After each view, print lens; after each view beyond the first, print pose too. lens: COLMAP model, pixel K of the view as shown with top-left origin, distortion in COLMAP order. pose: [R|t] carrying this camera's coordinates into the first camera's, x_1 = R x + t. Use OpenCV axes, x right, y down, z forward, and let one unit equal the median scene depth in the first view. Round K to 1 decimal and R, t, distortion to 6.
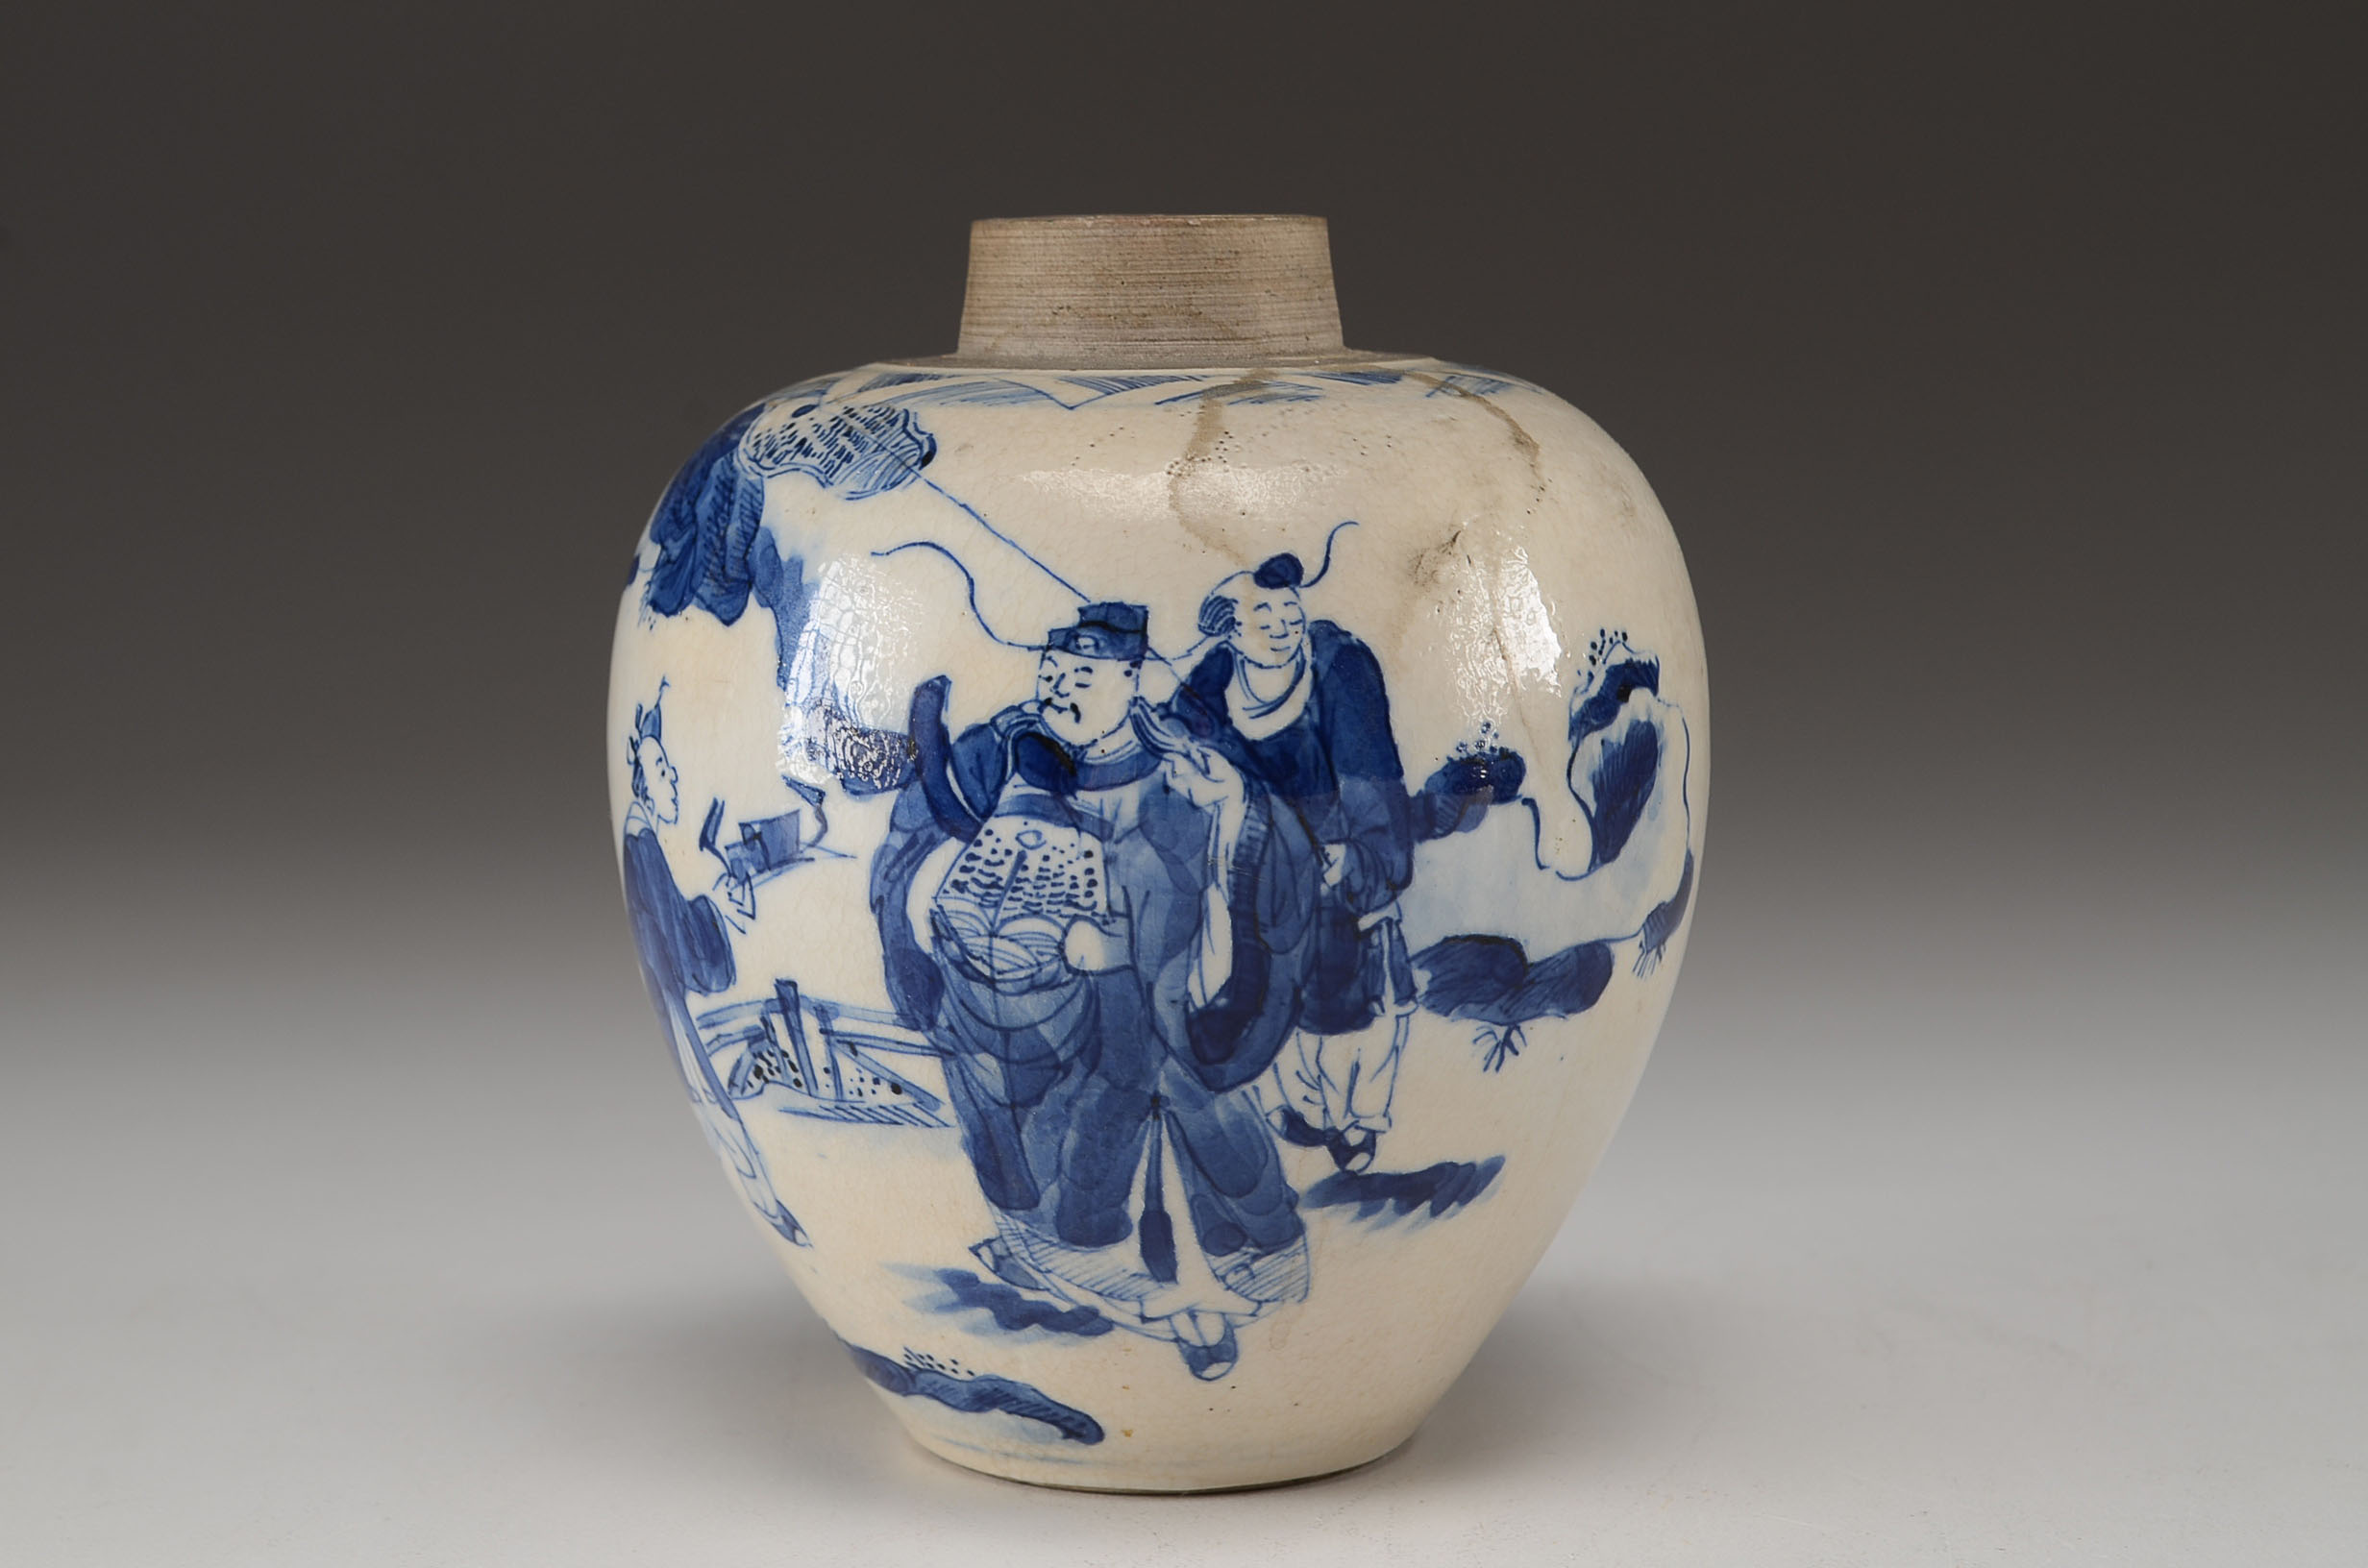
lens RADIAL K [[4638.2, 0, 1184.0], [0, 4638.2, 784.0], [0, 0, 1]] dist [0.002260, 0.006371]
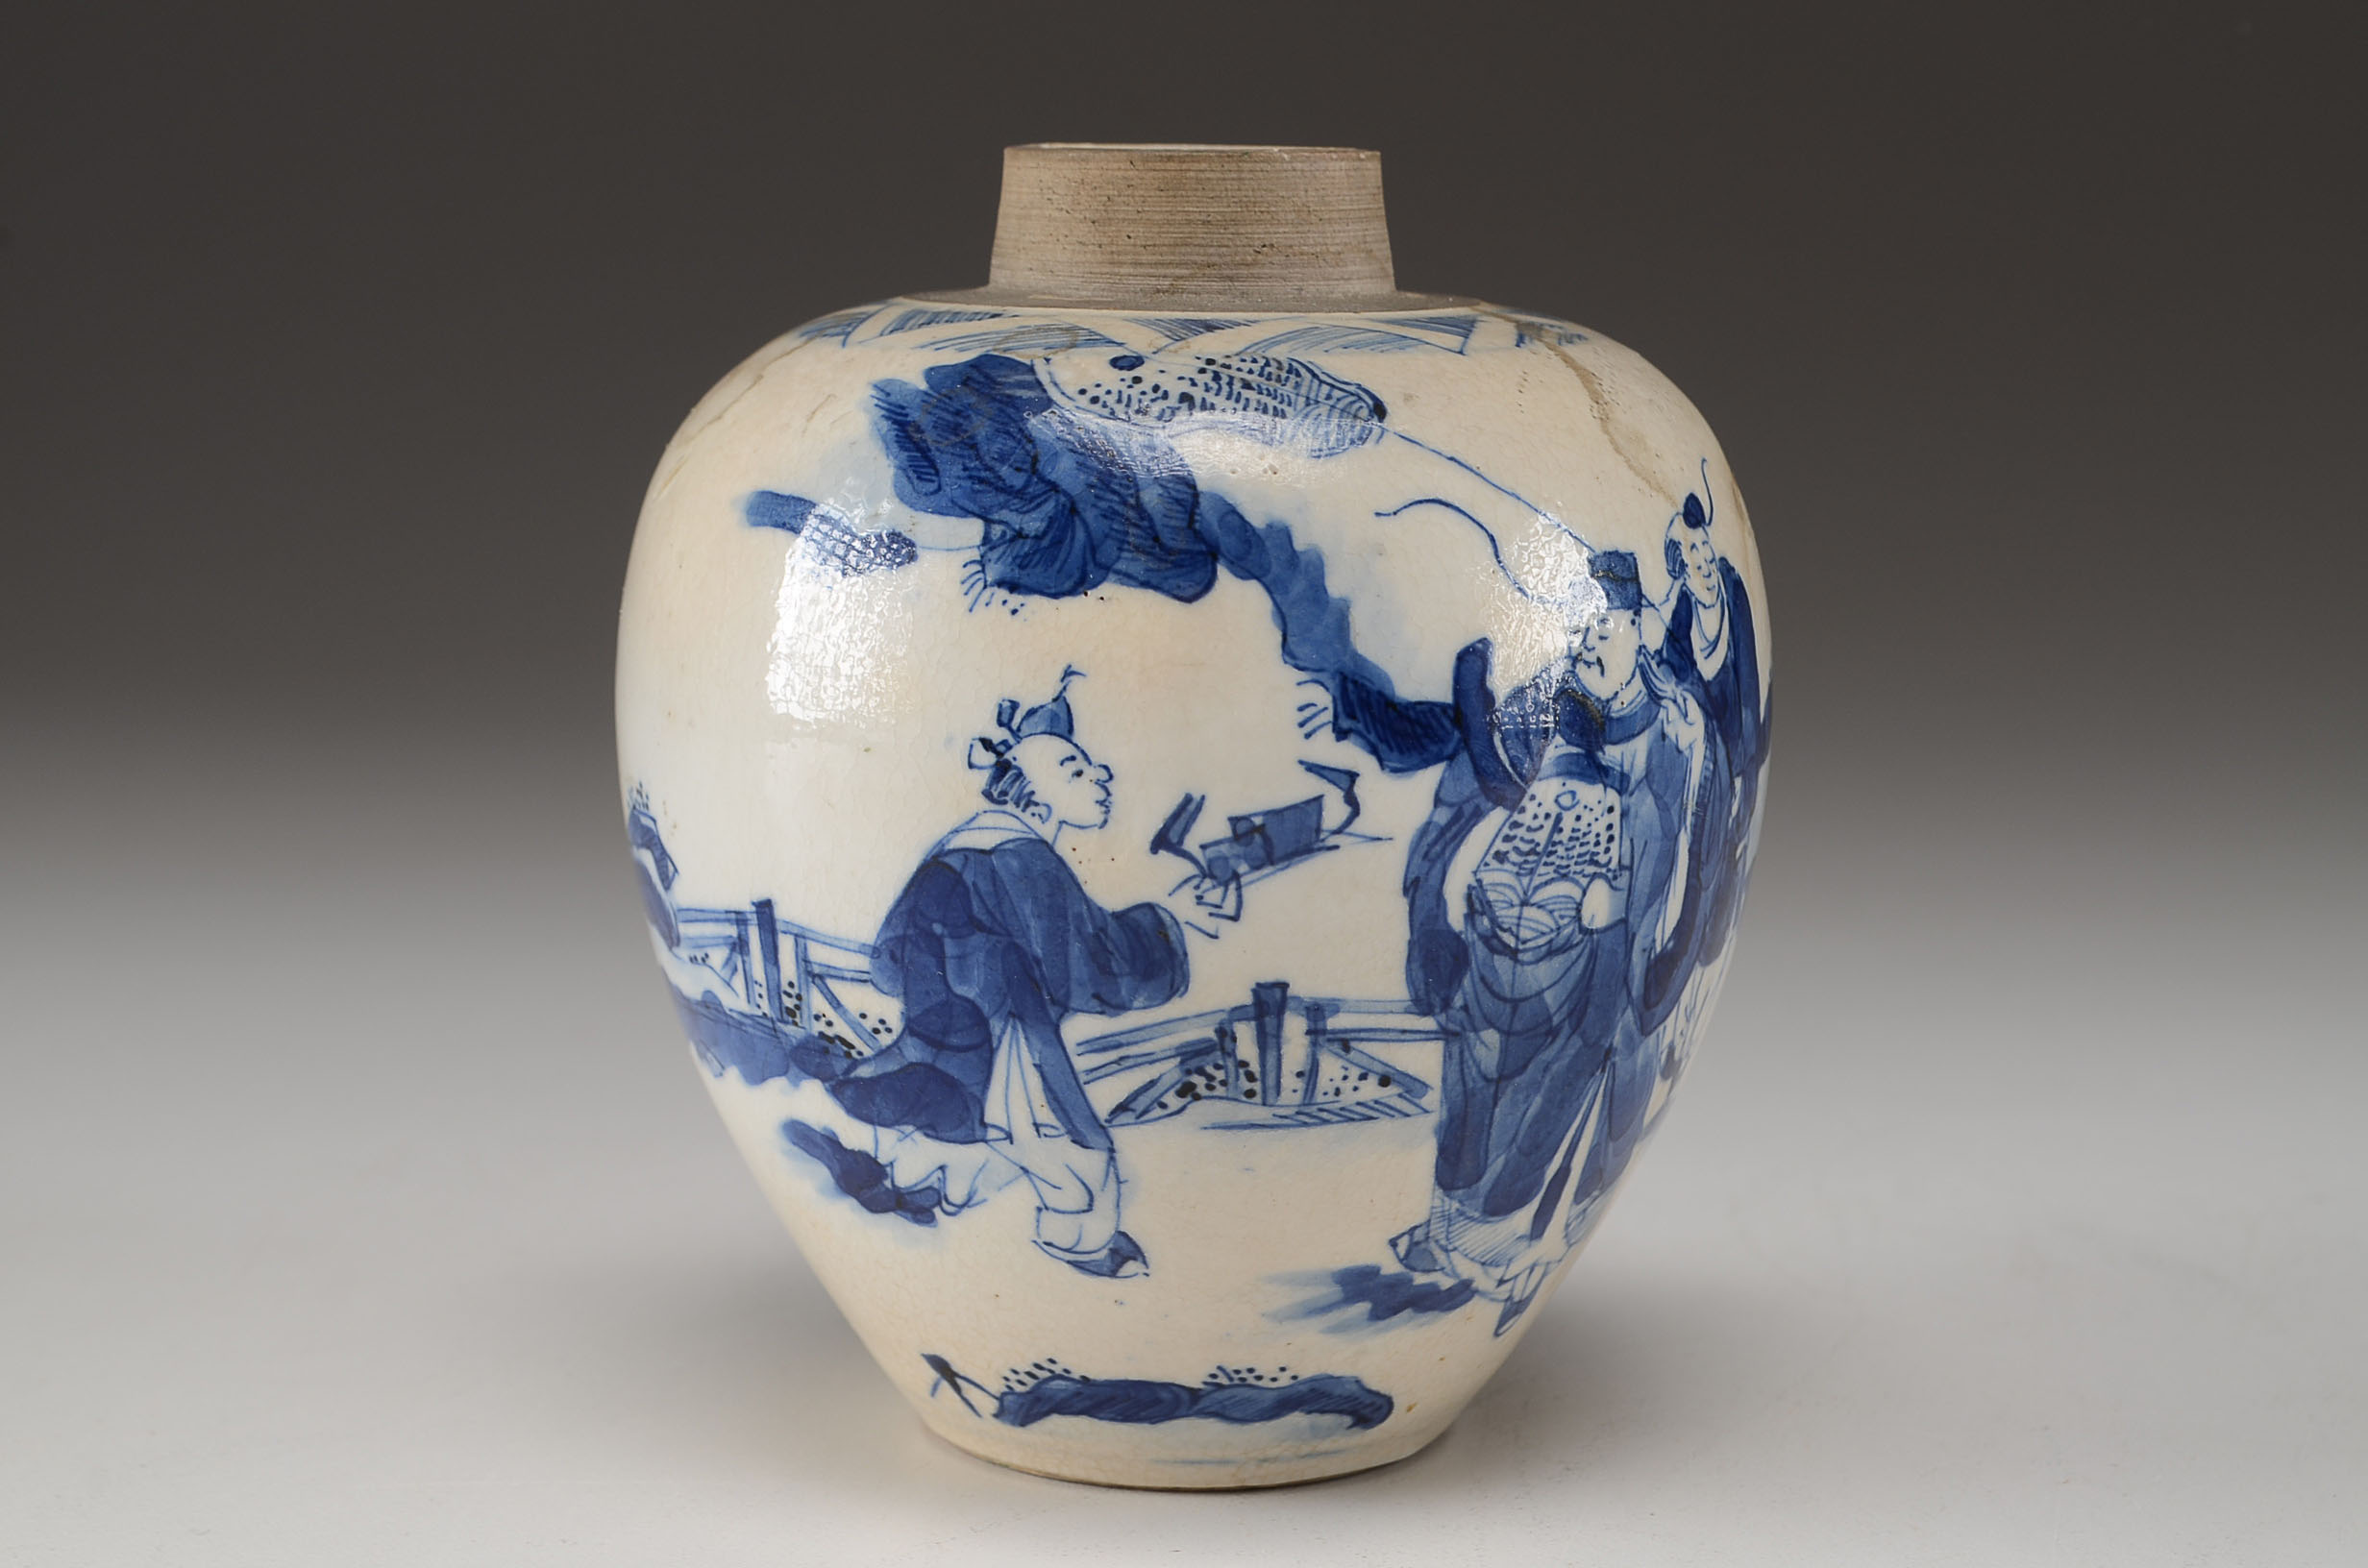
lens RADIAL K [[4638.2, 0, 1184.0], [0, 4638.2, 784.0], [0, 0, 1]] dist [0.002260, 0.006371]
pose [[0.667037, -0.092643, 0.739242, -0.791991], [0.072323, 0.995604, 0.059512, -0.054180], [-0.741506, 0.013767, 0.670805, 0.404134]]
